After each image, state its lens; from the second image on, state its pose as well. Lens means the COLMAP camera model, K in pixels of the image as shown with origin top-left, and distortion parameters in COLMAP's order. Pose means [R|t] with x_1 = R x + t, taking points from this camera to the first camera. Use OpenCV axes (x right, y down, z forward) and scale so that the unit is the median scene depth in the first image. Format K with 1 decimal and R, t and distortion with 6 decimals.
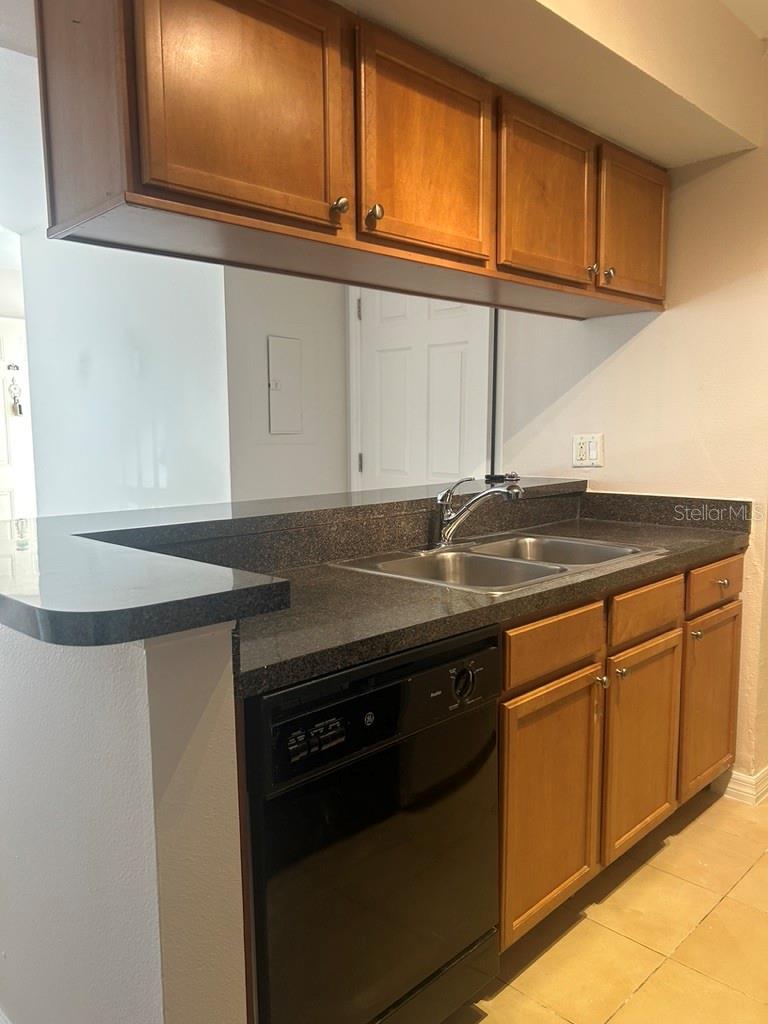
lens RADIAL K [[775.9, 0, 390.5], [0, 775.9, 527.7], [0, 0, 1]] dist [0.012521, -0.000015]
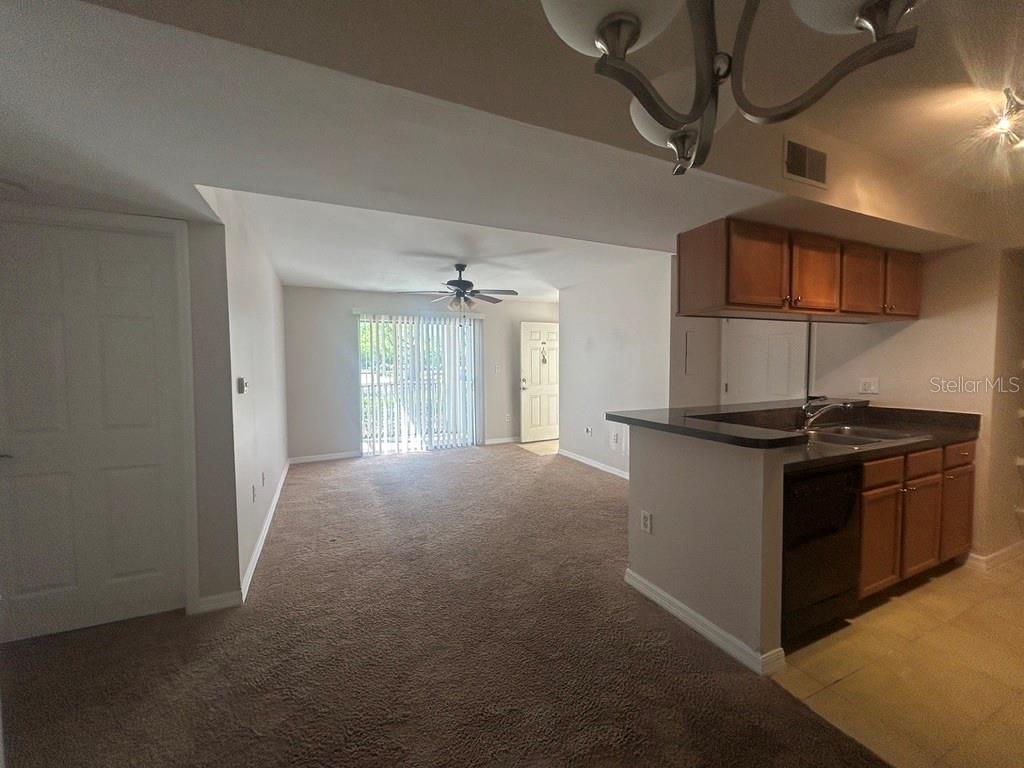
lens RADIAL K [[413.9, 0, 512.0], [0, 413.9, 384.0], [0, 0, 1]] dist [-0.000919, 0.000080]
pose [[0.933888, 0.016678, -0.357176, -0.314242], [-0.043553, 0.996780, -0.067333, 0.013551], [0.354903, 0.078437, 0.931607, -0.470193]]
